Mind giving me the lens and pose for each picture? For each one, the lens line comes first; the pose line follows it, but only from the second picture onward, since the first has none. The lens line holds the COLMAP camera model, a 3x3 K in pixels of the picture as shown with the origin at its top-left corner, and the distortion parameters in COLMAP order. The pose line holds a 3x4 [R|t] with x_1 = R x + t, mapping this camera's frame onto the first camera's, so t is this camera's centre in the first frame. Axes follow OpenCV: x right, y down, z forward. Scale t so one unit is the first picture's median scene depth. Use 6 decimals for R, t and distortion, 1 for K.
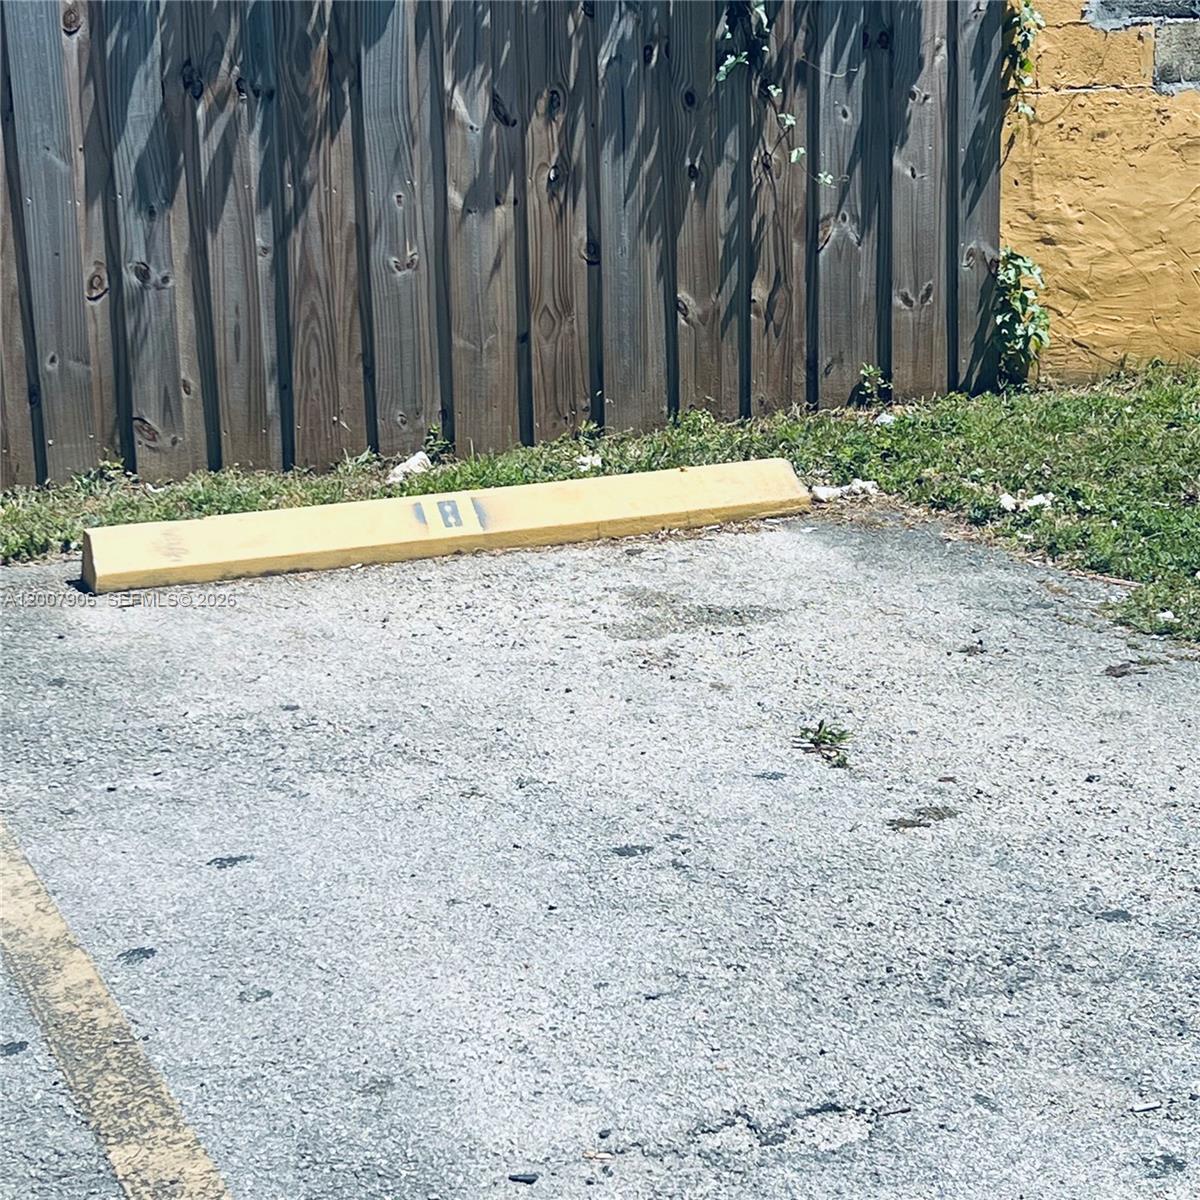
lens RADIAL K [[2702.2, 0, 600.0], [0, 2702.2, 600.0], [0, 0, 1]] dist [0.287849, -1.308605]
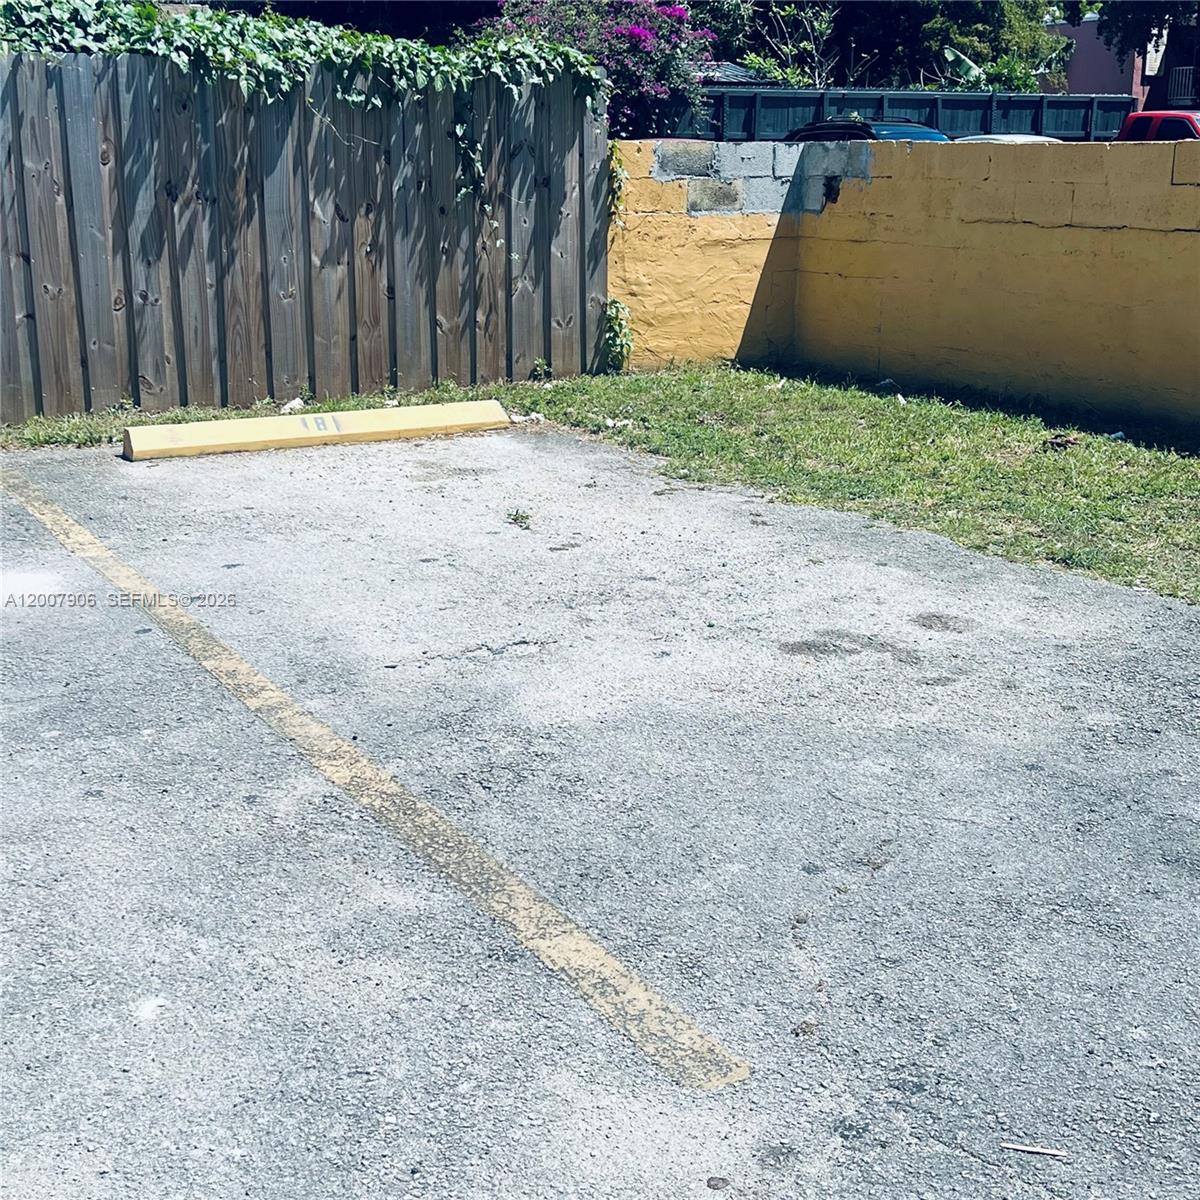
lens RADIAL K [[1681.1, 0, 600.0], [0, 1681.1, 600.0], [0, 0, 1]] dist [0.232934, -0.803543]
pose [[0.990981, -0.005764, 0.133880, -0.018061], [0.001187, 0.999413, 0.034238, 0.044402], [-0.133998, -0.033770, 0.990406, -0.182107]]
